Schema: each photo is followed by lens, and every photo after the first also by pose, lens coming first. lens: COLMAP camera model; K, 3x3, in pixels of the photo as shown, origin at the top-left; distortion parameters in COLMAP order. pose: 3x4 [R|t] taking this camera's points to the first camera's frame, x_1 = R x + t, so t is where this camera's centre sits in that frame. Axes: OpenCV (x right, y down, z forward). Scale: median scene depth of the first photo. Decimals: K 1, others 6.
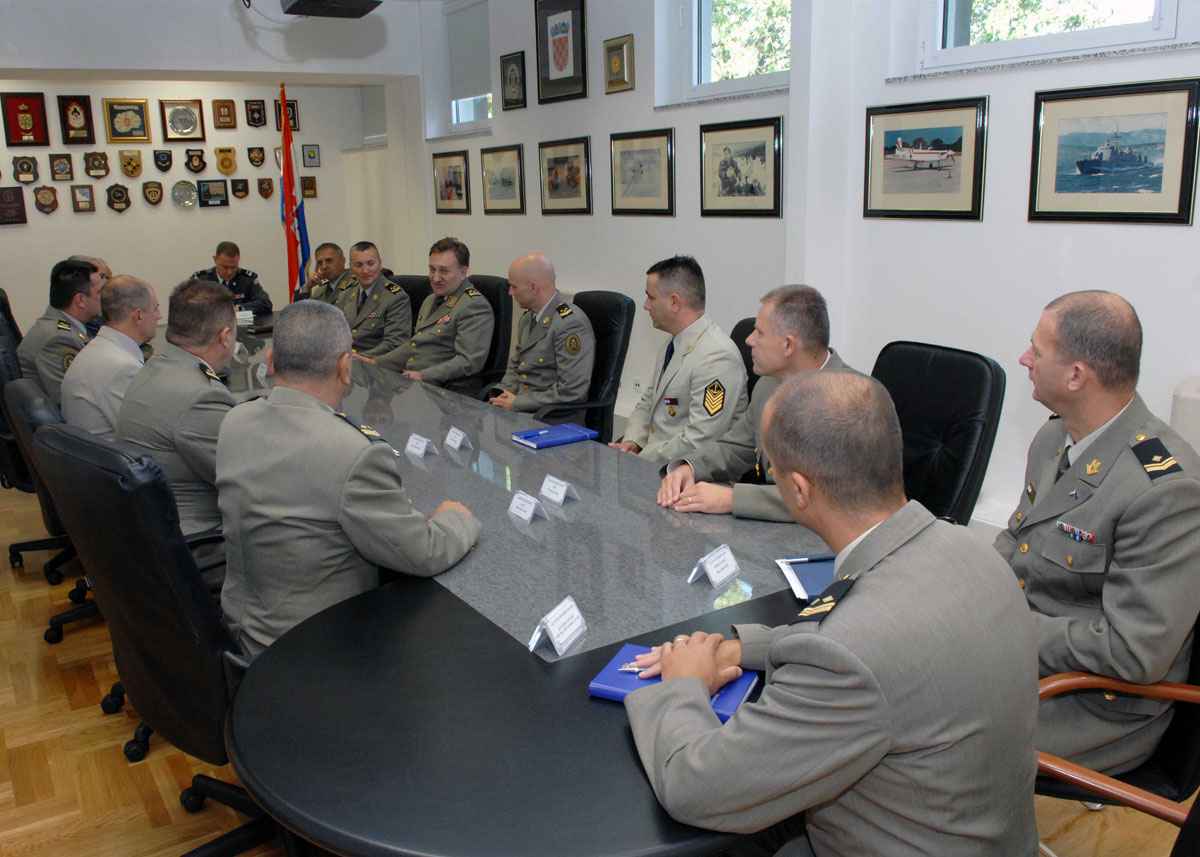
lens RADIAL K [[1026.7, 0, 572.9], [0, 1026.7, 428.1], [0, 0, 1]] dist [-0.046646, -0.003095]
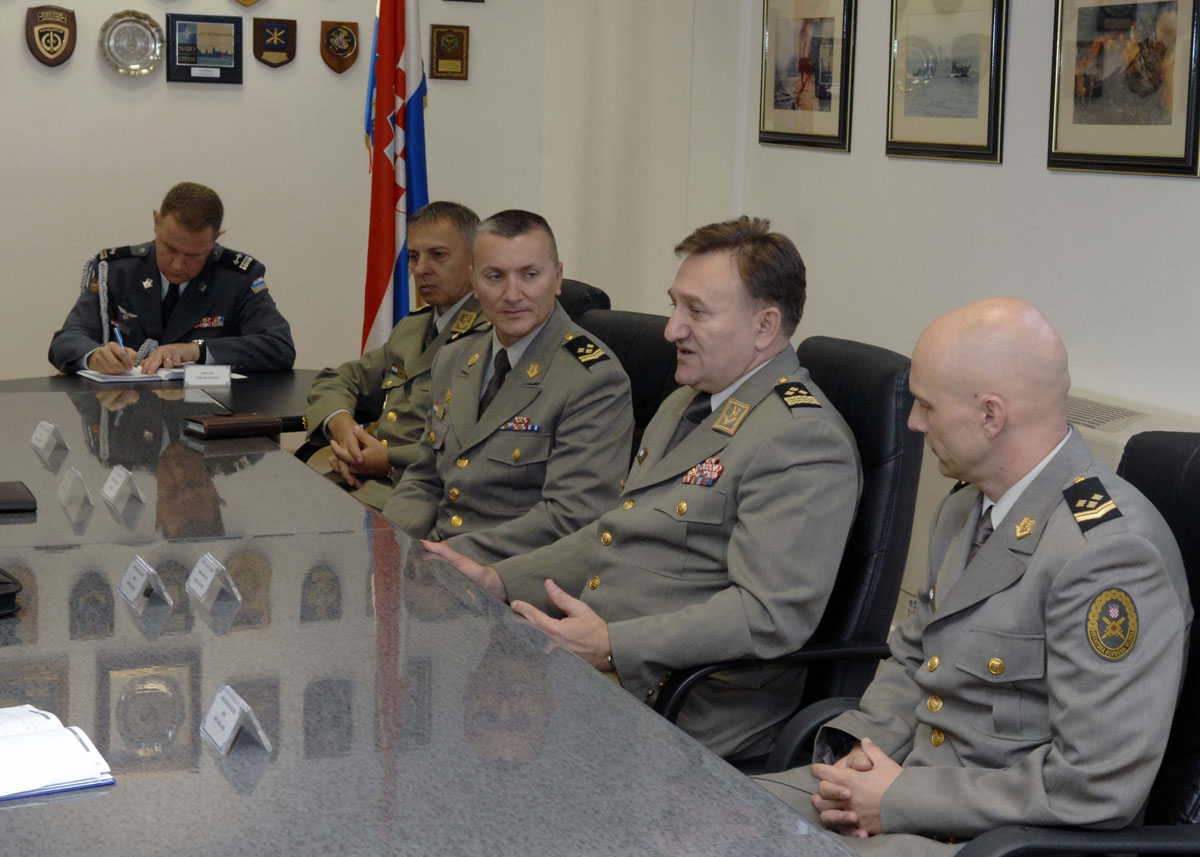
lens RADIAL K [[2730.1, 0, 599.6], [0, 2730.1, 374.8], [0, 0, 1]] dist [0.577268, -6.615836]
pose [[0.979495, 0.082794, -0.183670, -0.002048], [-0.104996, 0.987843, -0.114640, -0.024094], [0.171946, 0.131574, 0.976280, 0.108176]]
